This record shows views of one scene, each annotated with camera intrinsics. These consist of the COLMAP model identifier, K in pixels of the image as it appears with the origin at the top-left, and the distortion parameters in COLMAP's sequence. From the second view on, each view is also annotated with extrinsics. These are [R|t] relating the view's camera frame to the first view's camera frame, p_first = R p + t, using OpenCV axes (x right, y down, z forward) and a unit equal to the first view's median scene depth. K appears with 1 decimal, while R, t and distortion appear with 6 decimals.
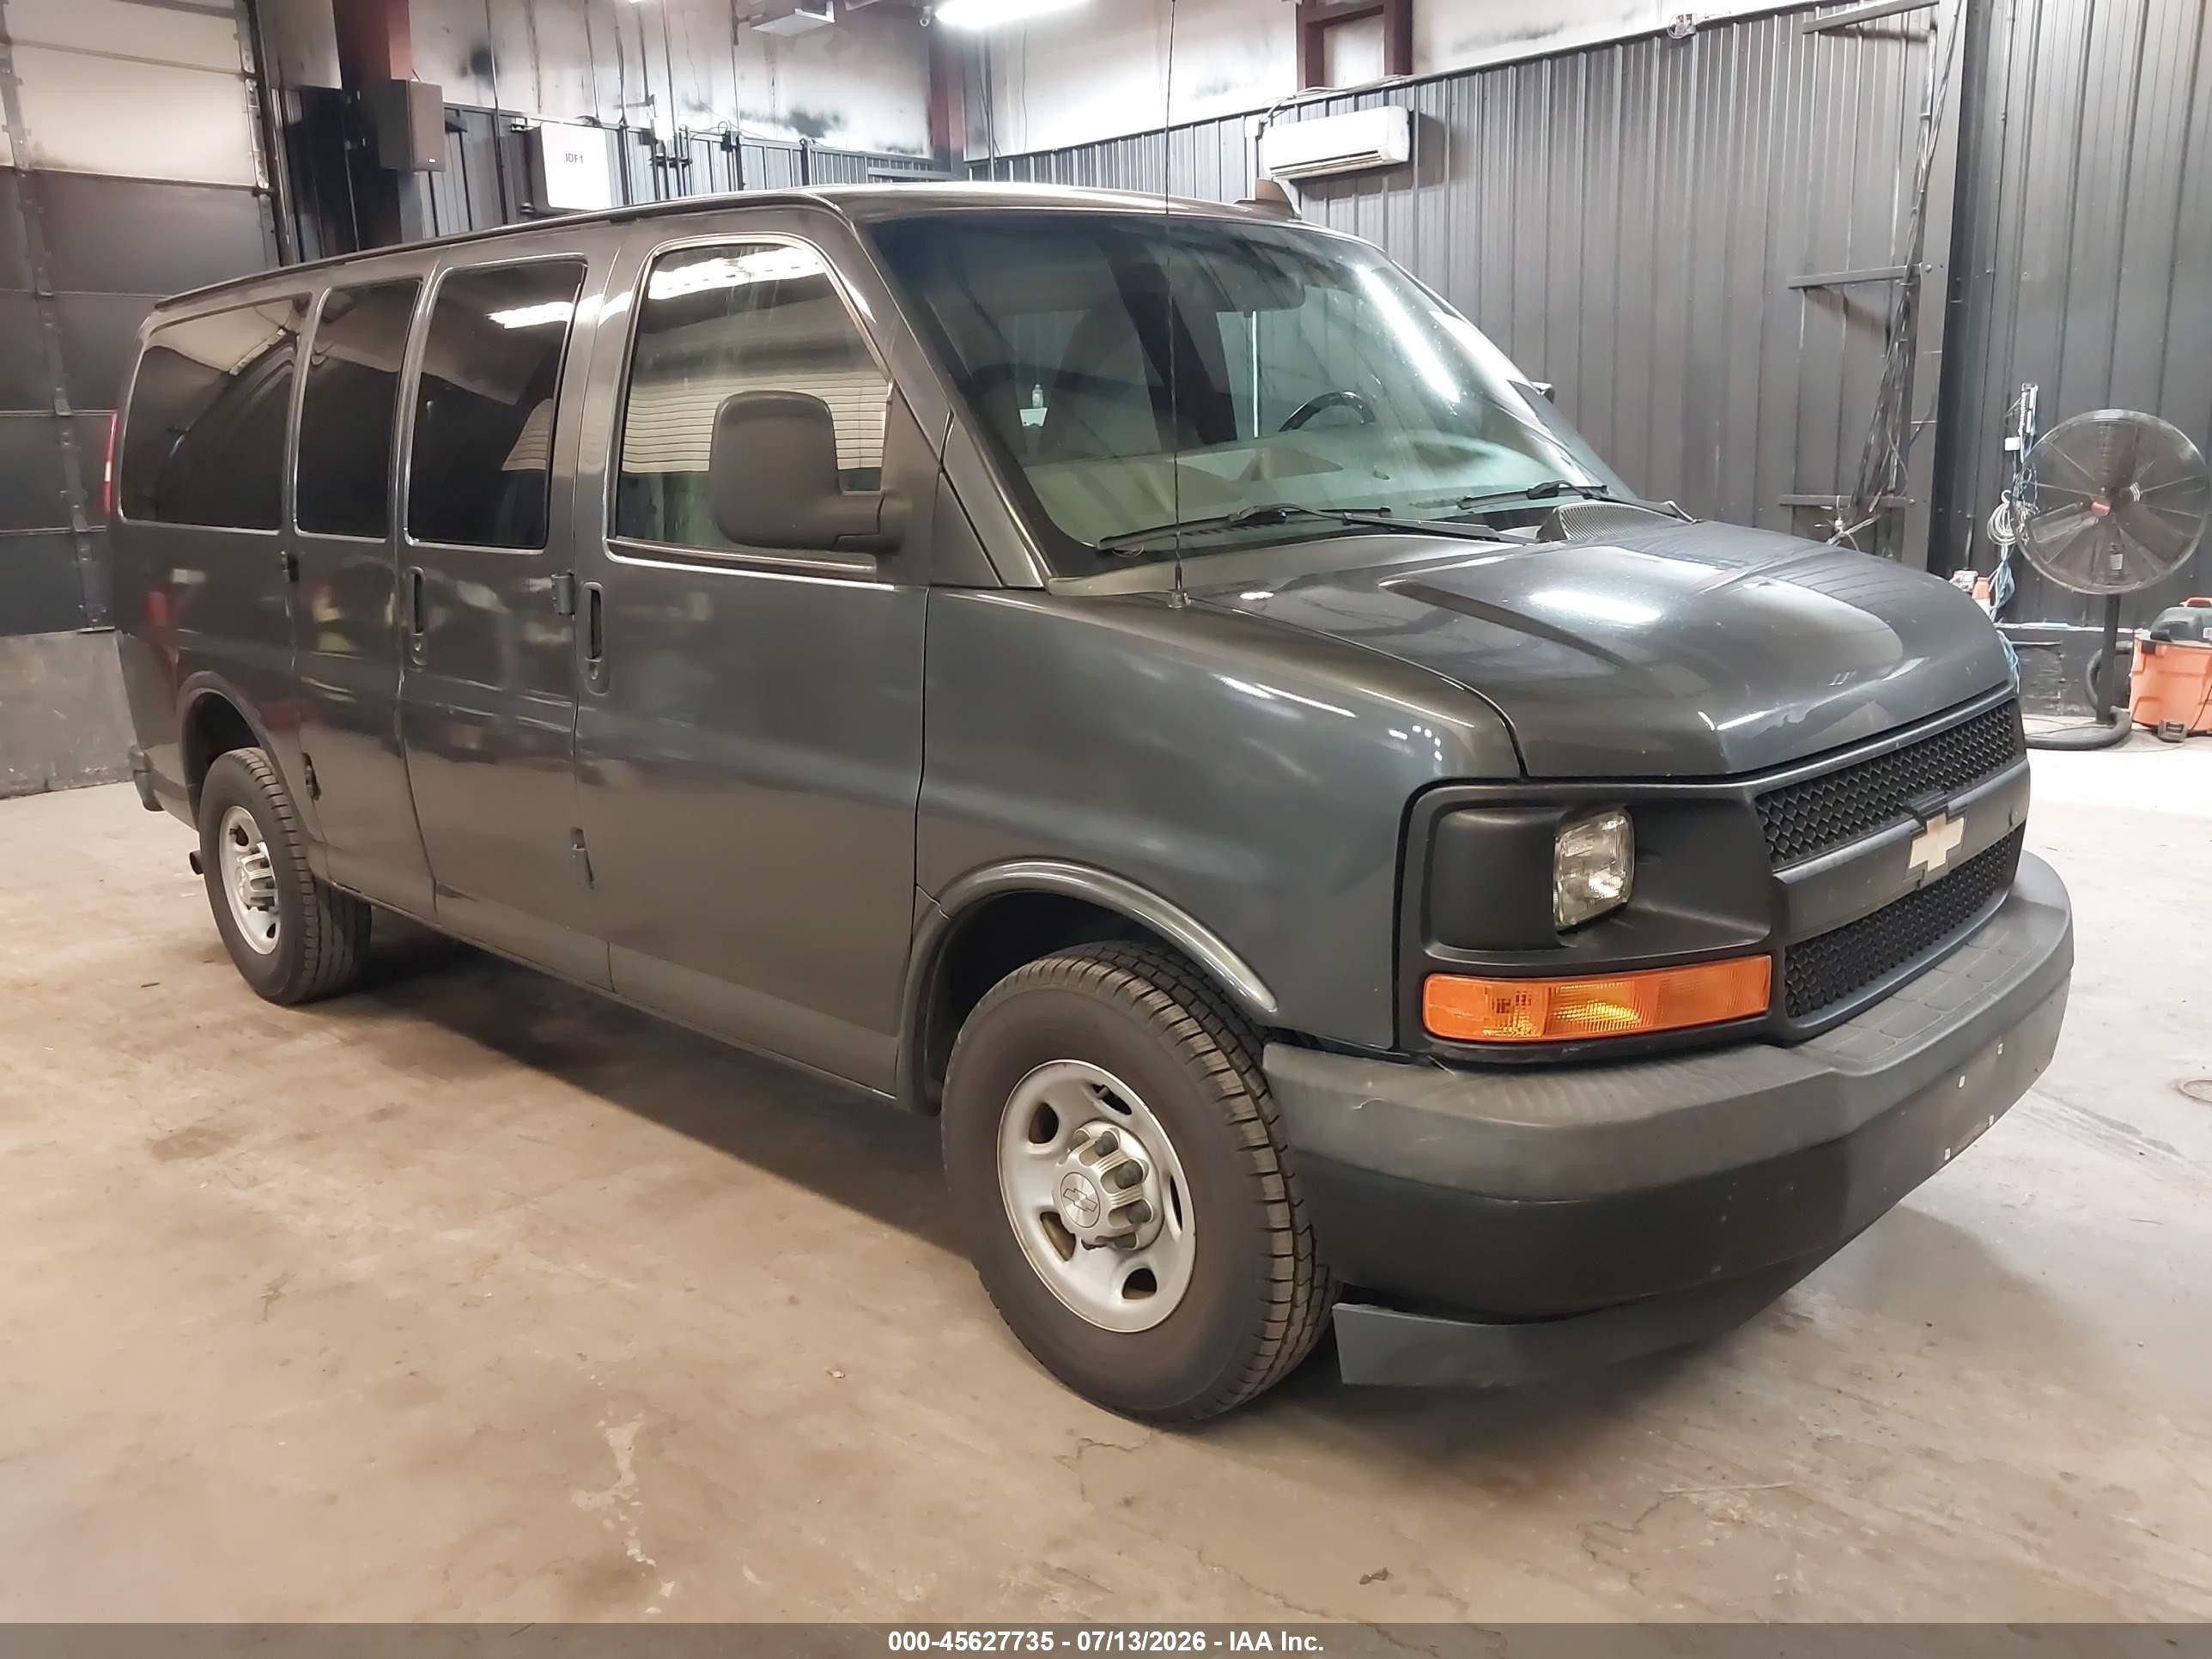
lens RADIAL K [[1781.4, 0, 1093.1], [0, 1781.4, 823.6], [0, 0, 1]] dist [0.000099, -0.060851]
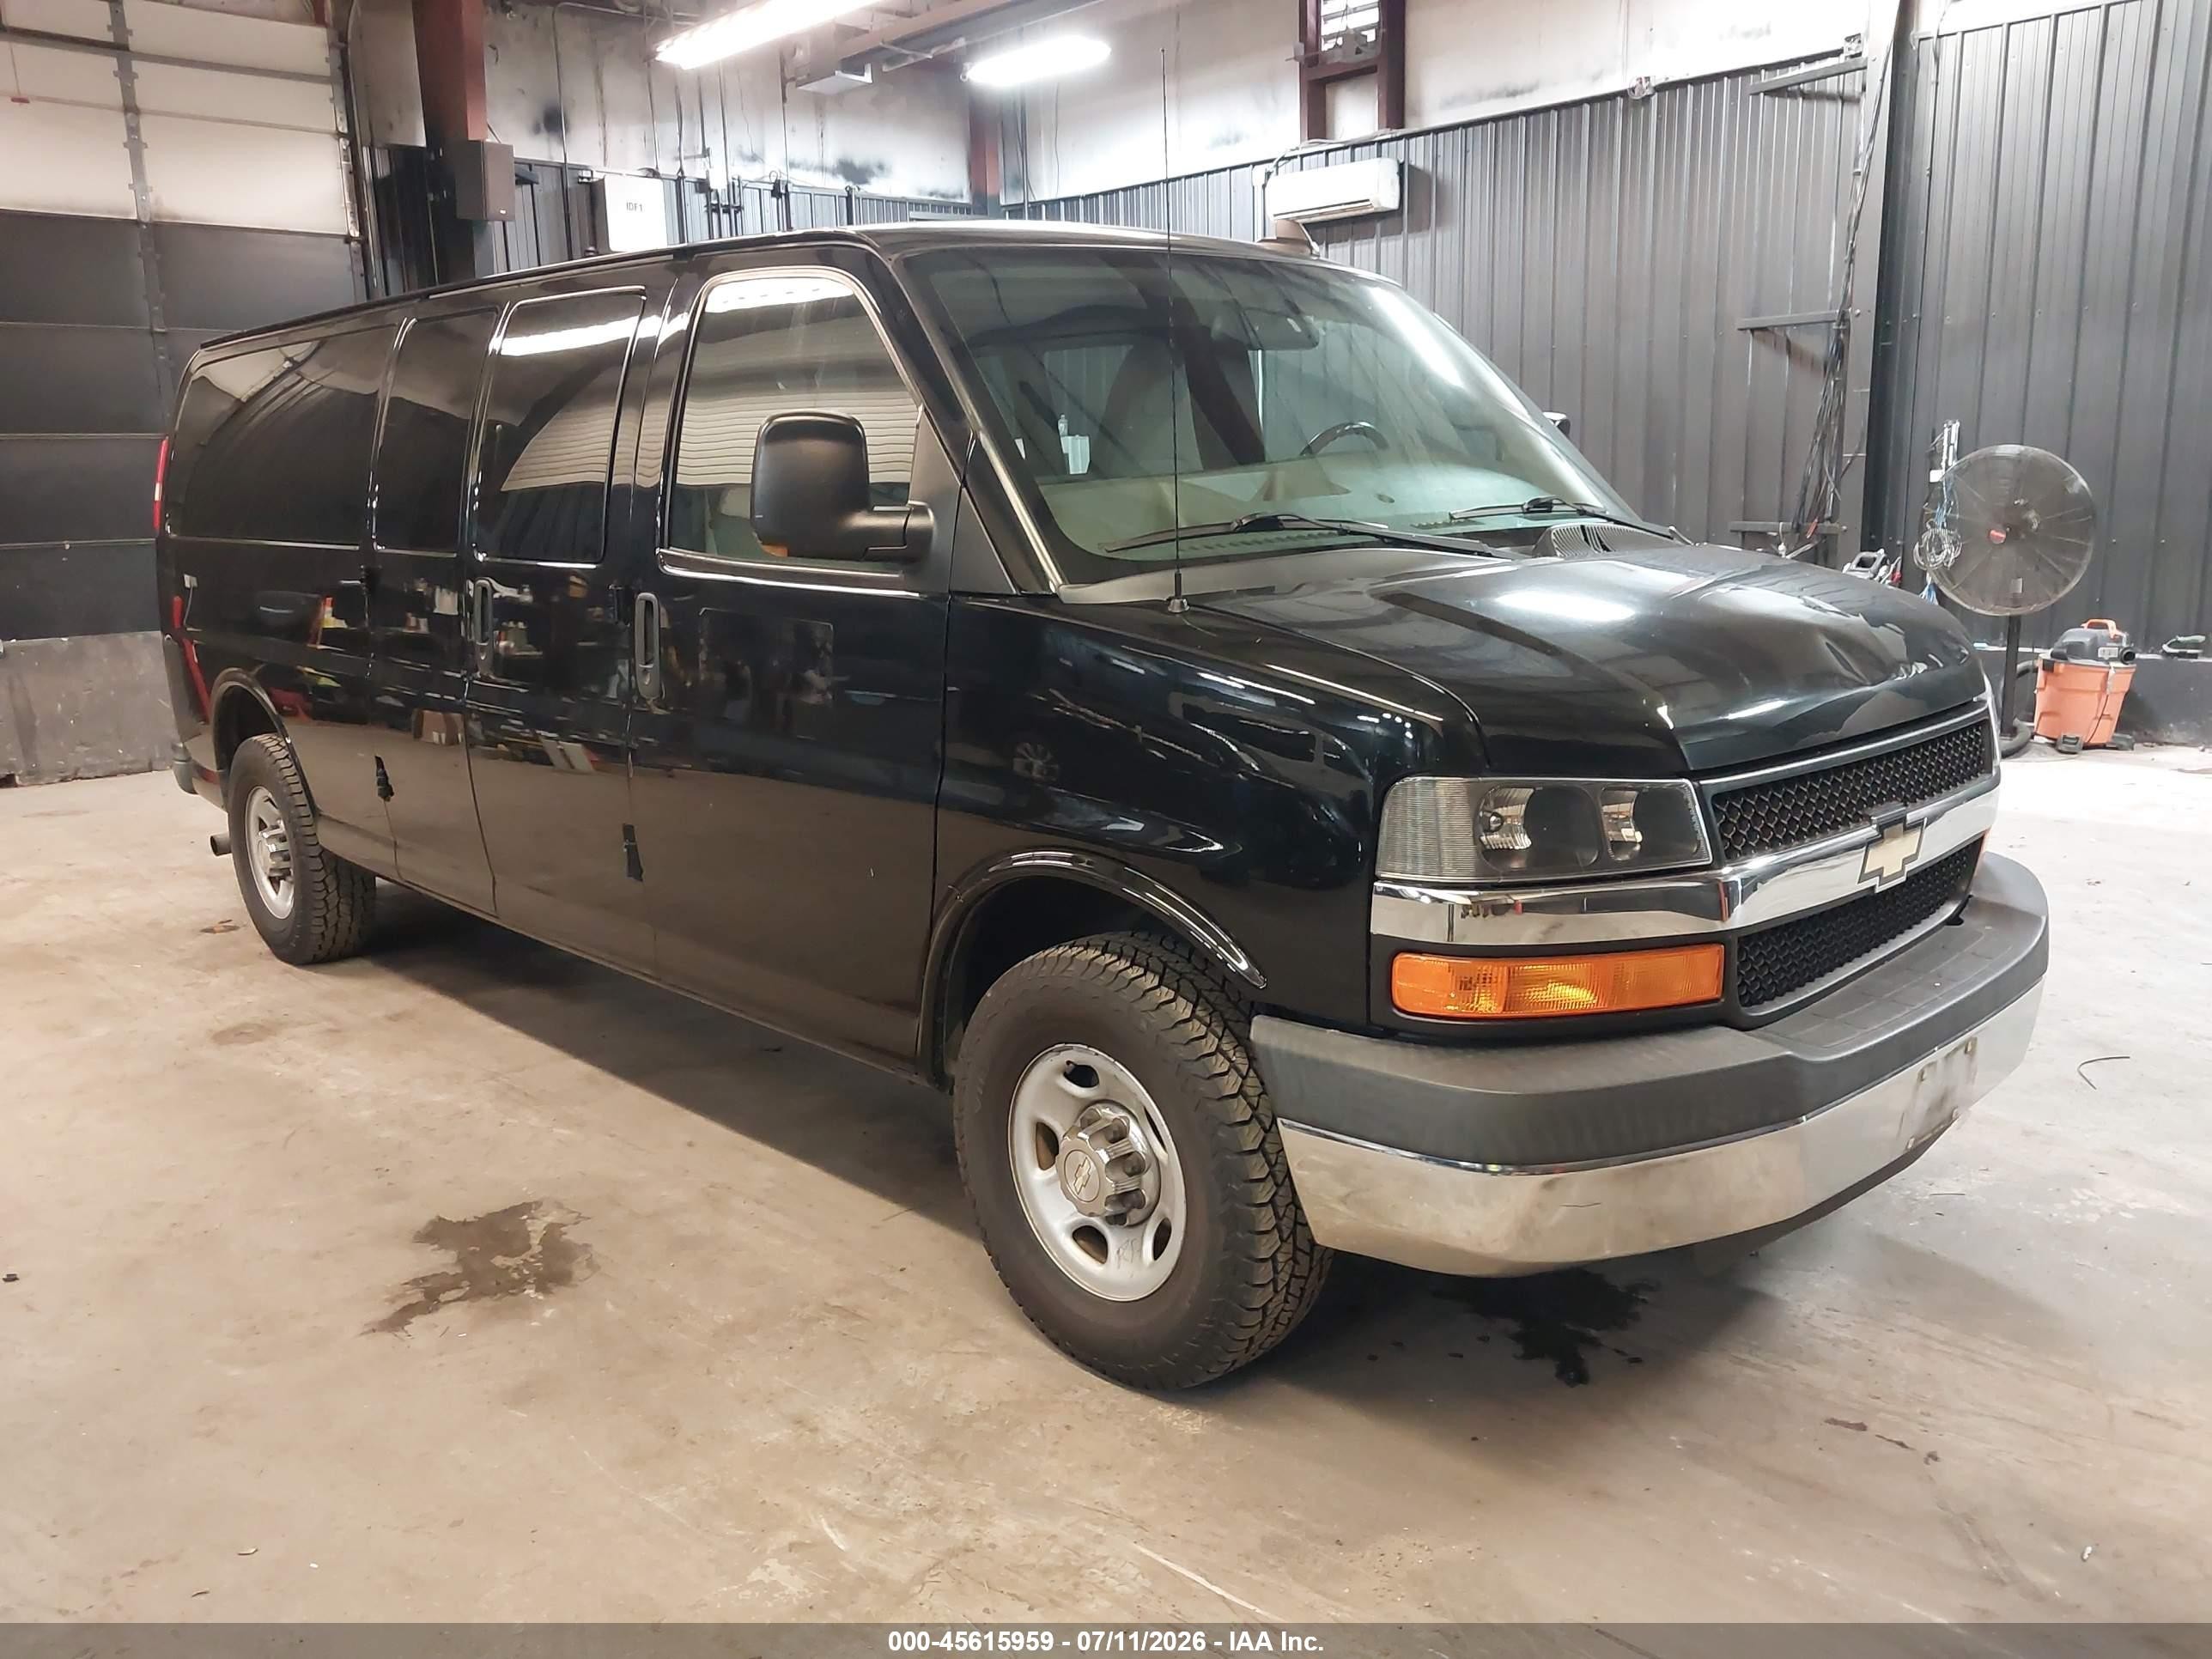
lens RADIAL K [[1820.5, 0, 1103.0], [0, 1820.5, 831.1], [0, 0, 1]] dist [-0.045234, -0.000918]
pose [[0.998355, 0.017881, -0.054483, 0.065731], [-0.018578, 0.999752, -0.012312, 0.019420], [0.054249, 0.013303, 0.998439, -0.093528]]
